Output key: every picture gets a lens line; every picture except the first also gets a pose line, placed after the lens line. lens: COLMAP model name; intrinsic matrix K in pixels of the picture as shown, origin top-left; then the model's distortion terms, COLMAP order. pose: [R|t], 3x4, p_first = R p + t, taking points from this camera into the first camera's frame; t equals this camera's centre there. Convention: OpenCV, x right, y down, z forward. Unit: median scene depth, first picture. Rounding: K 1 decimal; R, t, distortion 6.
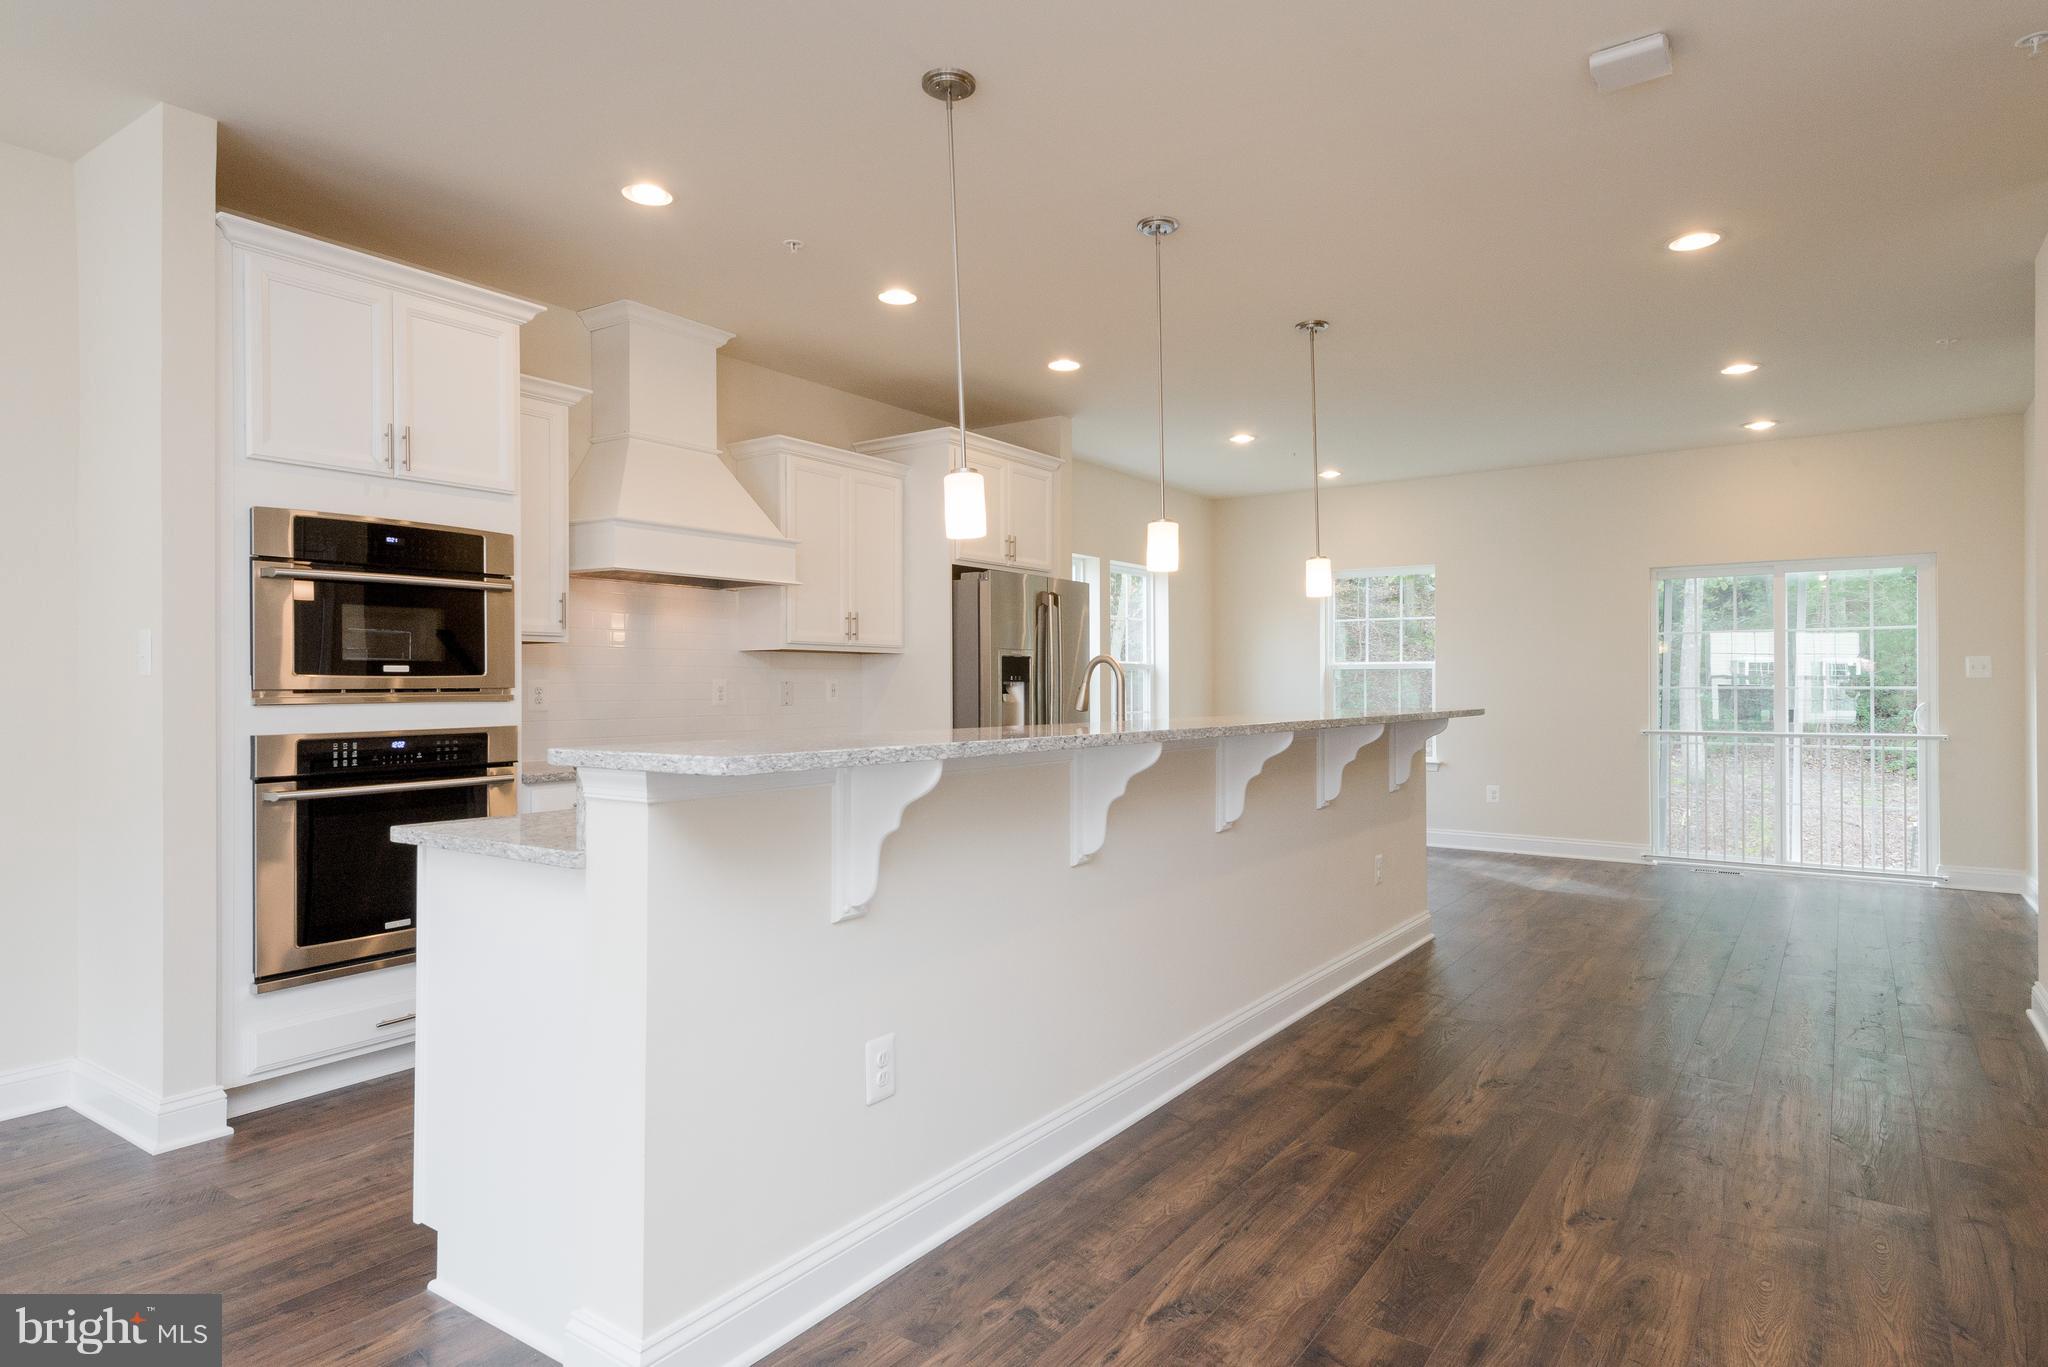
lens RADIAL K [[1145.5, 0, 1022.0], [0, 1145.5, 691.3], [0, 0, 1]] dist [0.025555, -0.000057]
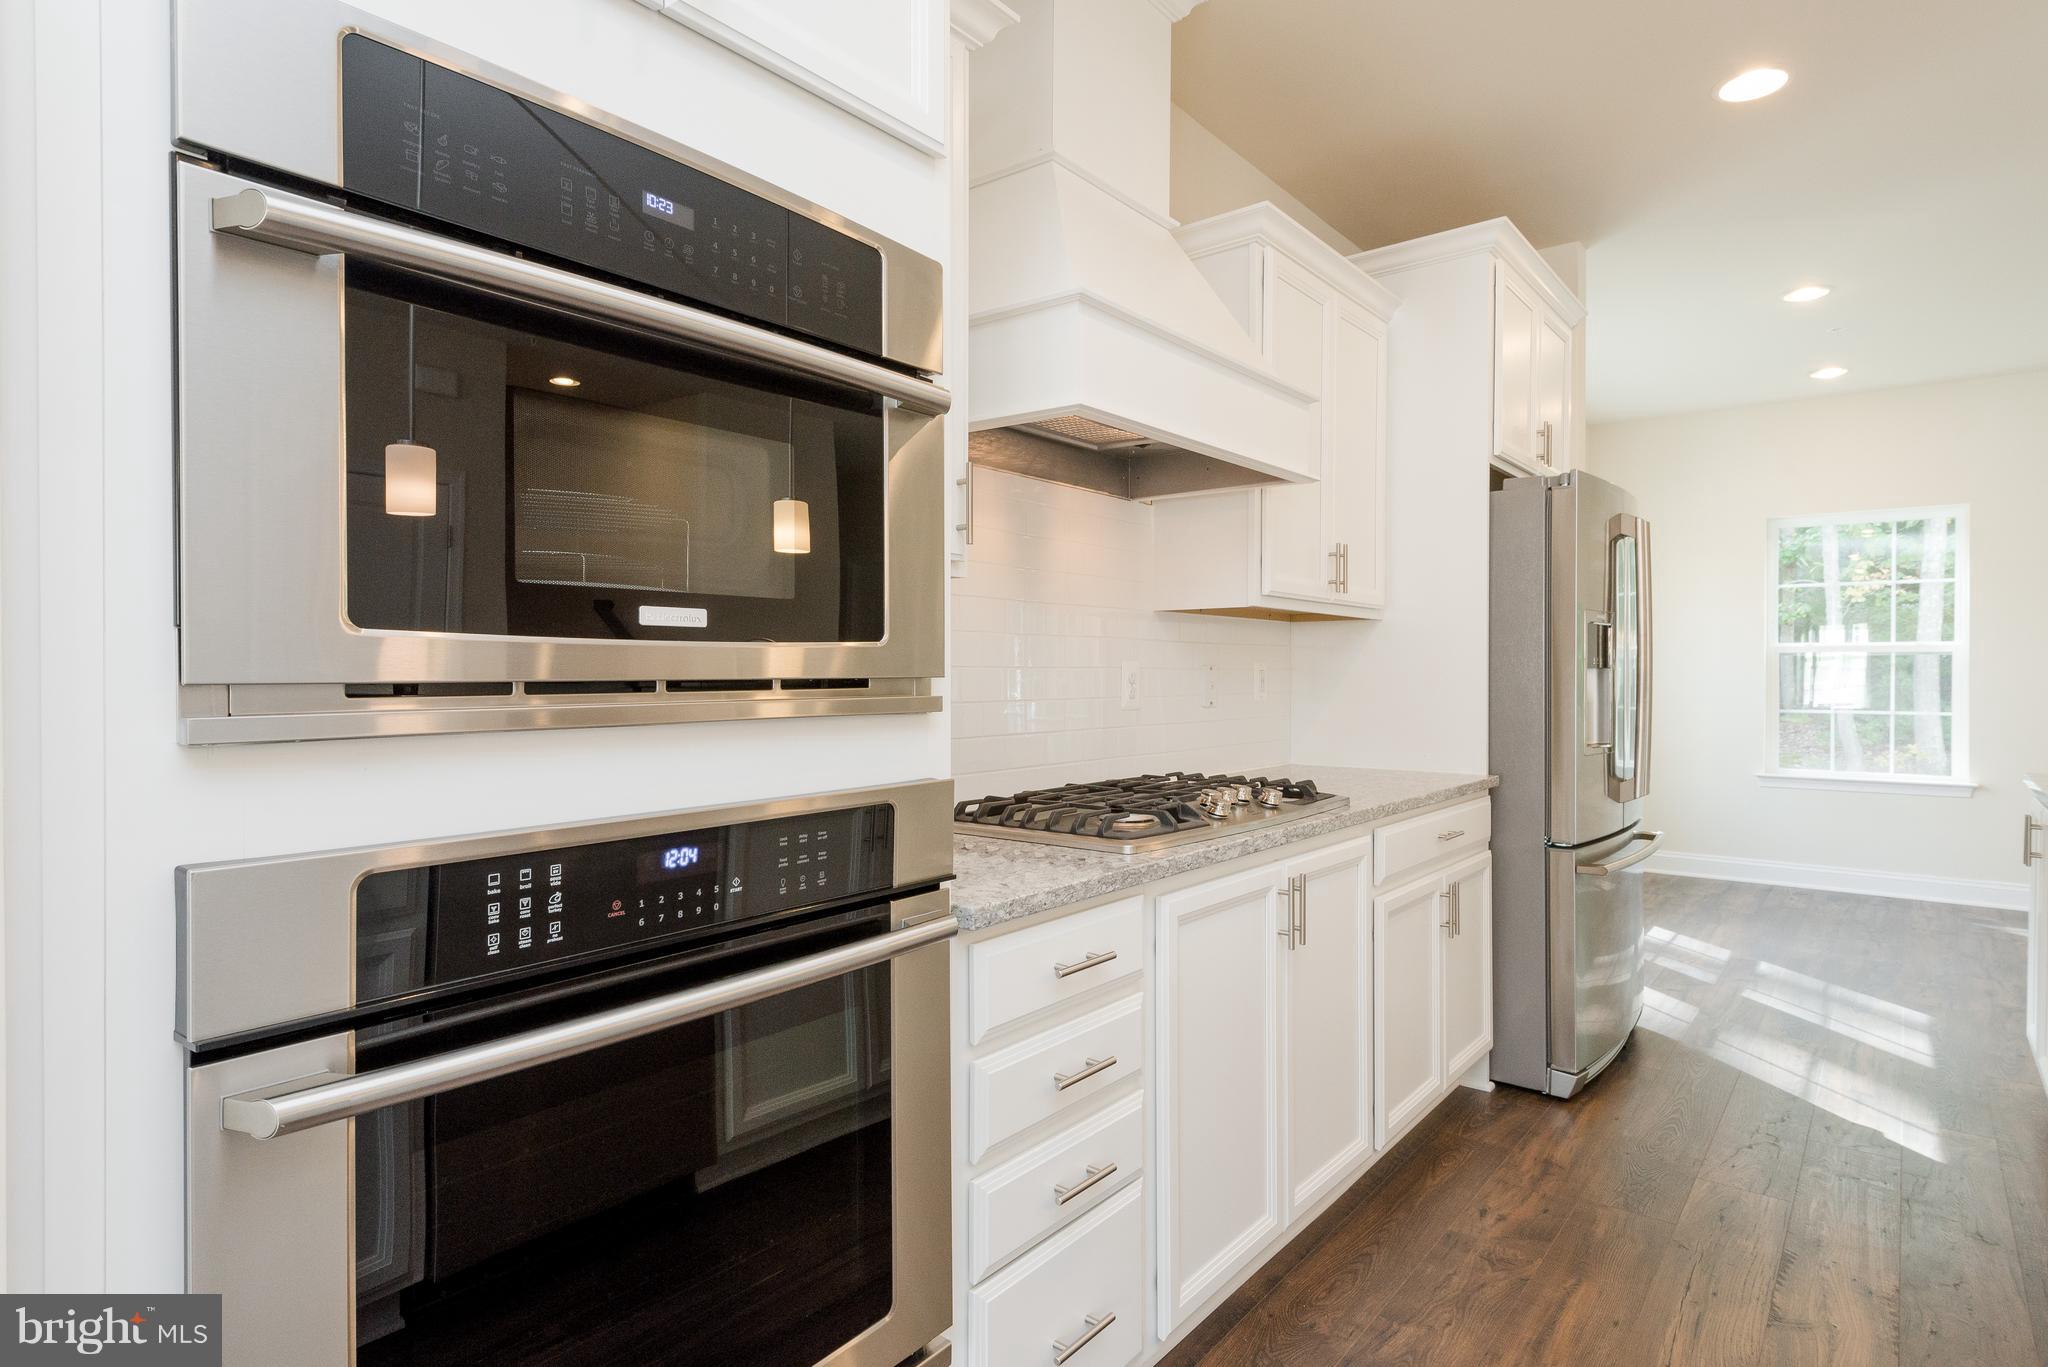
lens RADIAL K [[1041.1, 0, 980.5], [0, 1041.1, 682.7], [0, 0, 1]] dist [0.036082, -0.005337]
pose [[0.996542, 0.003208, -0.083028, -0.422487], [-0.002892, 0.999988, 0.003917, -0.002890], [0.083040, -0.003664, 0.996539, 0.701186]]
